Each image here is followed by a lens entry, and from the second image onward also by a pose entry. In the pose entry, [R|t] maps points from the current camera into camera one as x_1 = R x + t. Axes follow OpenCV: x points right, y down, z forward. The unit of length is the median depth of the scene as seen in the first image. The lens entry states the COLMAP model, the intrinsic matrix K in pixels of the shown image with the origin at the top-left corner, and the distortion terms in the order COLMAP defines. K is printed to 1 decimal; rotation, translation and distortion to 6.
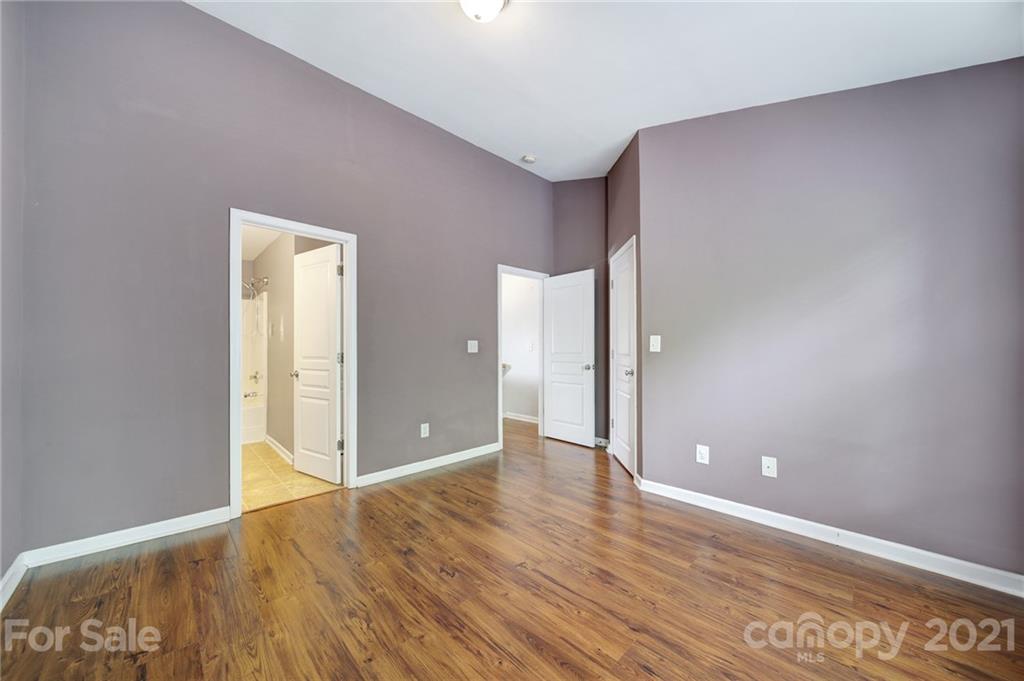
lens RADIAL K [[357.6, 0, 511.3], [0, 357.6, 336.3], [0, 0, 1]] dist [0.000111, -0.002363]
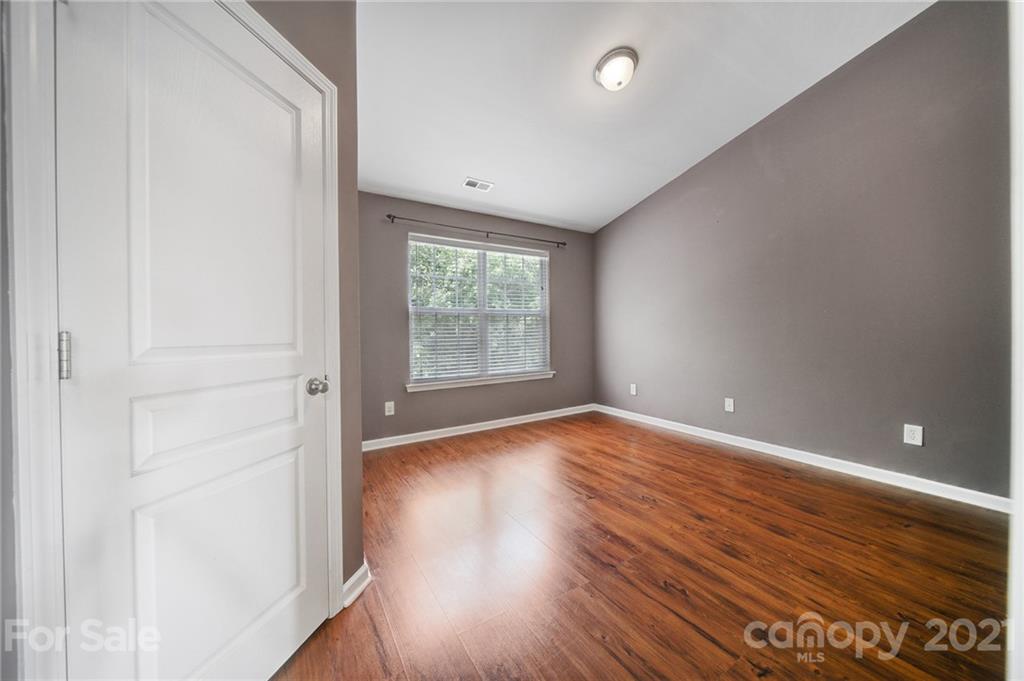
lens RADIAL K [[357.6, 0, 511.3], [0, 357.6, 336.3], [0, 0, 1]] dist [0.000111, -0.002363]
pose [[-0.979394, 0.011555, 0.201628, 0.038343], [0.006162, 0.999607, -0.027353, 0.089564], [-0.201864, -0.025547, -0.979080, 2.125270]]
